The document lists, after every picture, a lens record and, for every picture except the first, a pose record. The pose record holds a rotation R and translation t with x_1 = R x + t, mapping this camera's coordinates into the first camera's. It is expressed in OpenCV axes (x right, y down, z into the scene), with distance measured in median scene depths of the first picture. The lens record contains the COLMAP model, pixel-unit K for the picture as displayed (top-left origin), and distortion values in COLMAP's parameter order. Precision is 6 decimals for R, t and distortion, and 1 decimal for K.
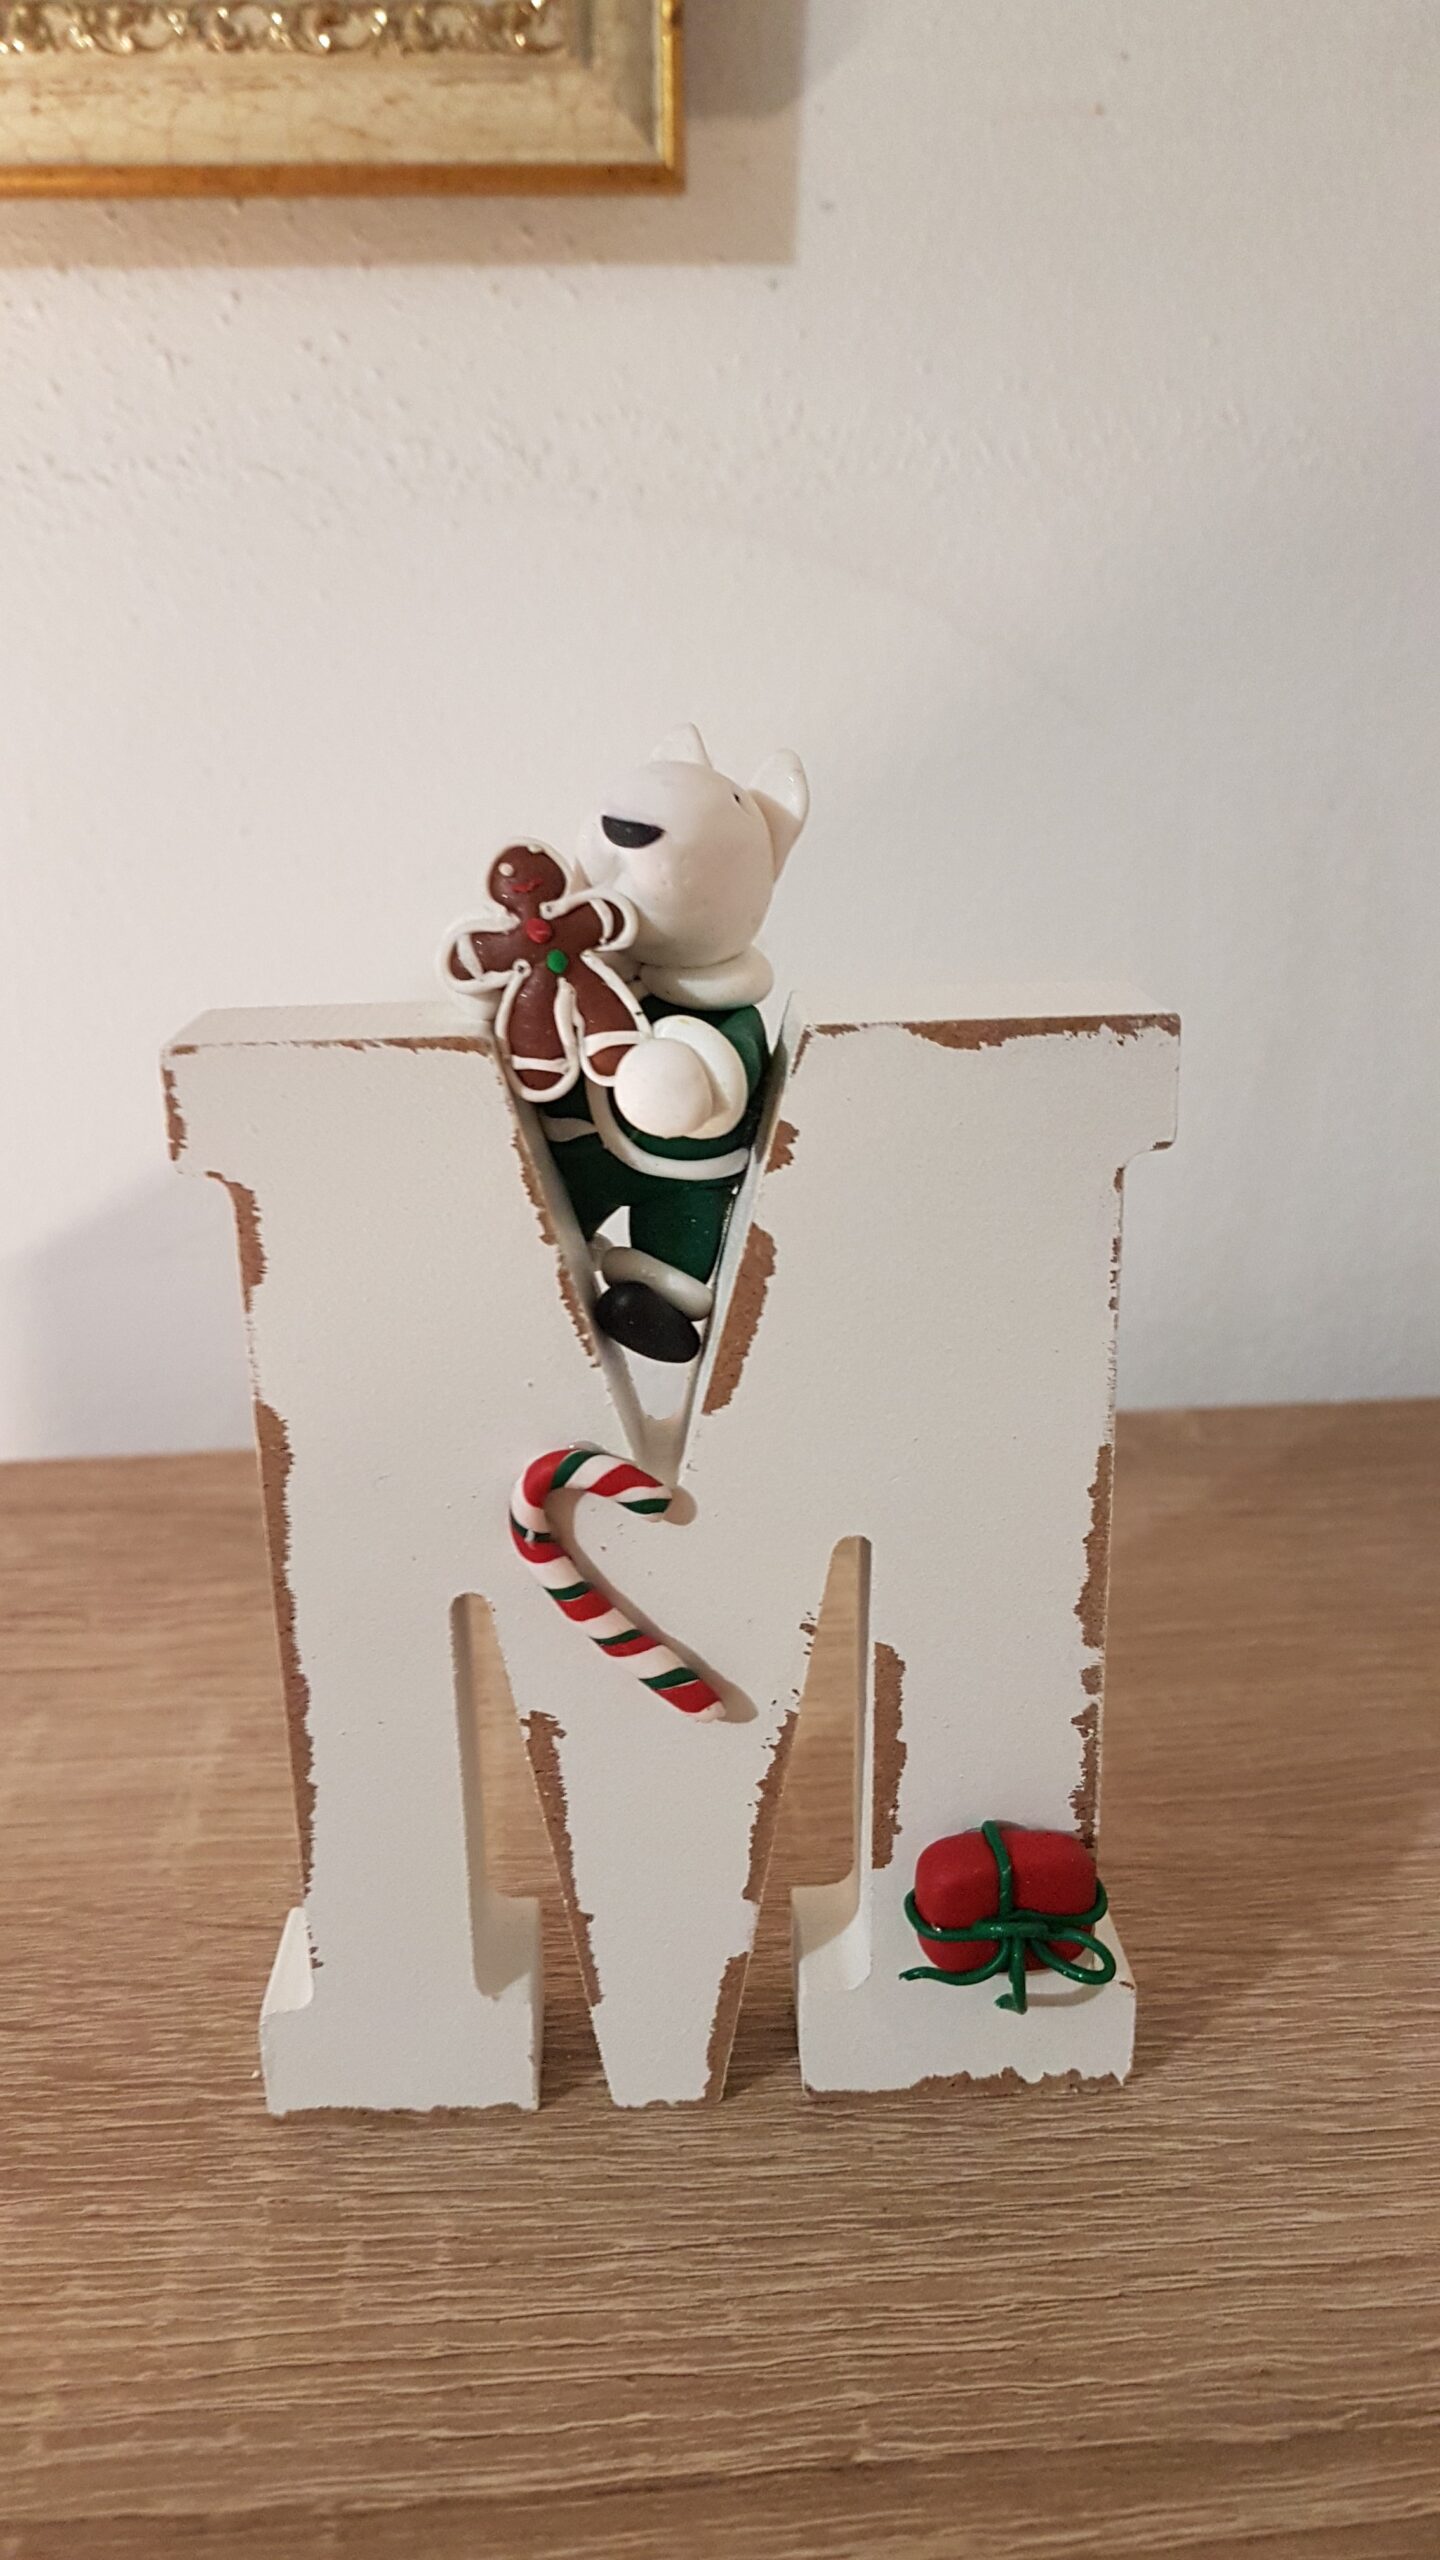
lens RADIAL K [[2079.6, 0, 681.3], [0, 2079.6, 1221.6], [0, 0, 1]] dist [-0.044696, 0.020917]
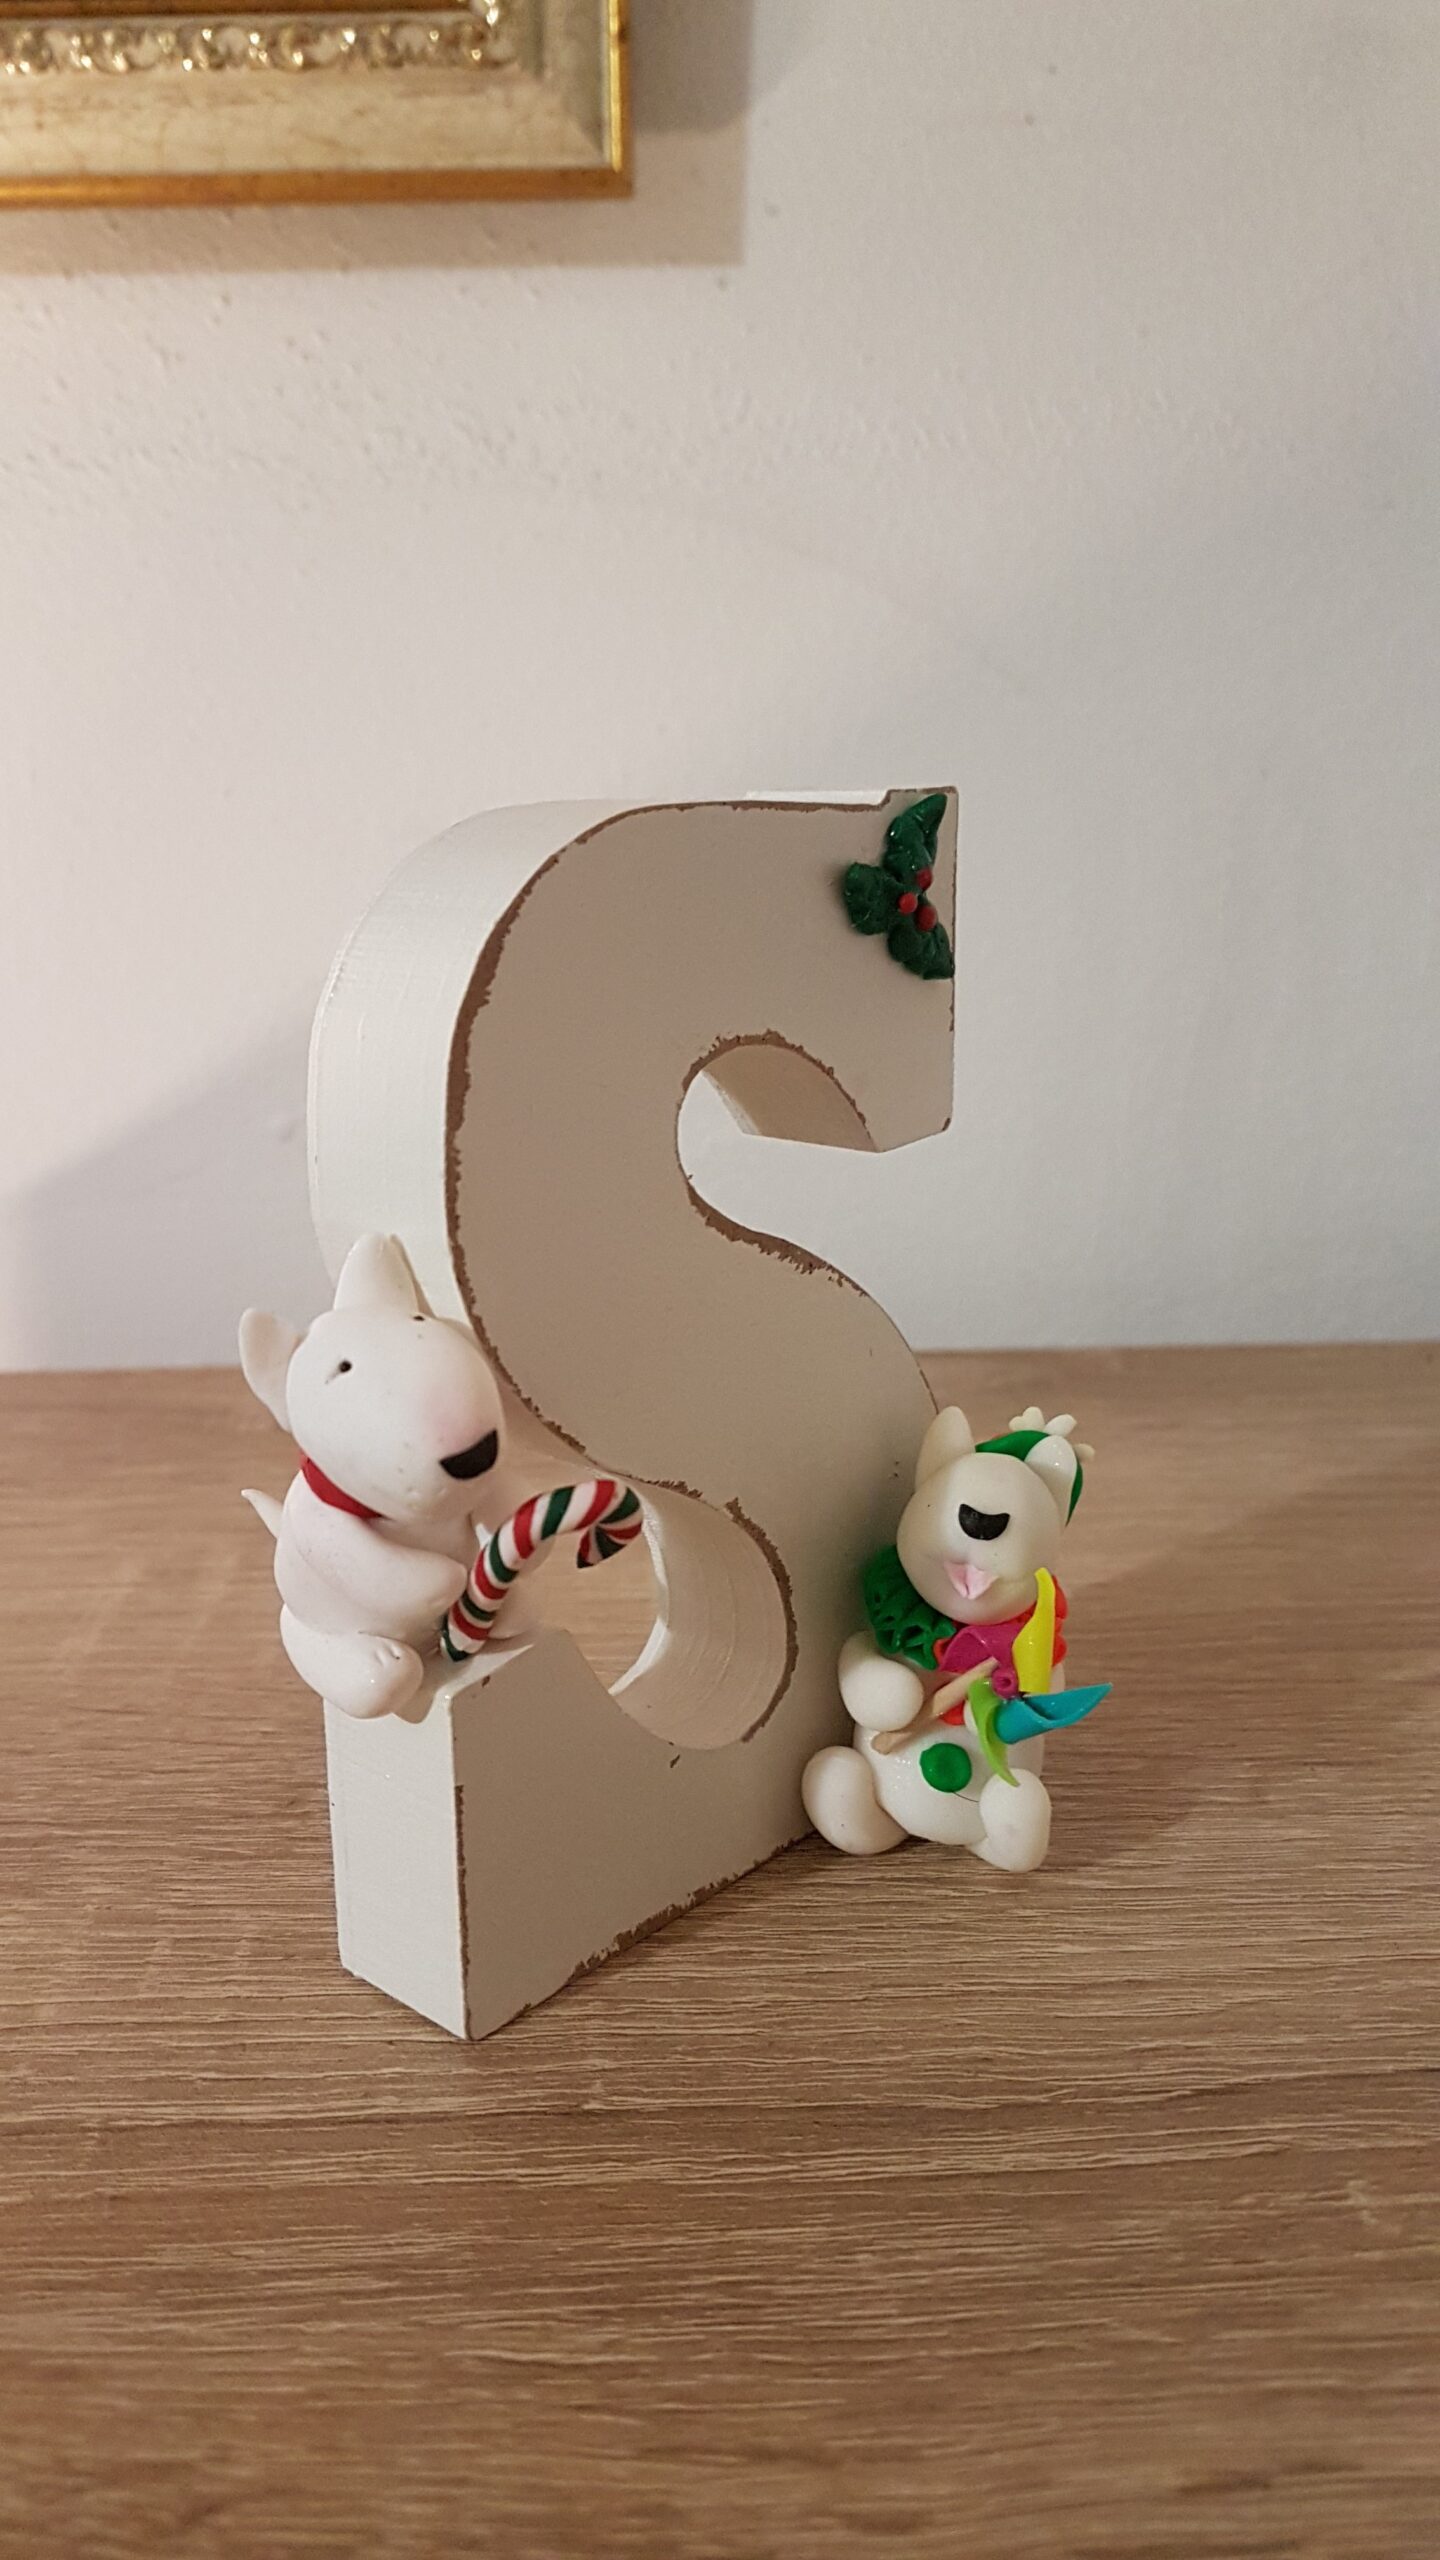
lens RADIAL K [[2079.6, 0, 668.6], [0, 2079.6, 1234.7], [0, 0, 1]] dist [-0.044696, 0.020917]
pose [[0.998146, 0.013657, -0.059309, 0.089588], [-0.016725, 0.998530, -0.051554, 0.097729], [0.058518, 0.052451, 0.996908, -0.045751]]
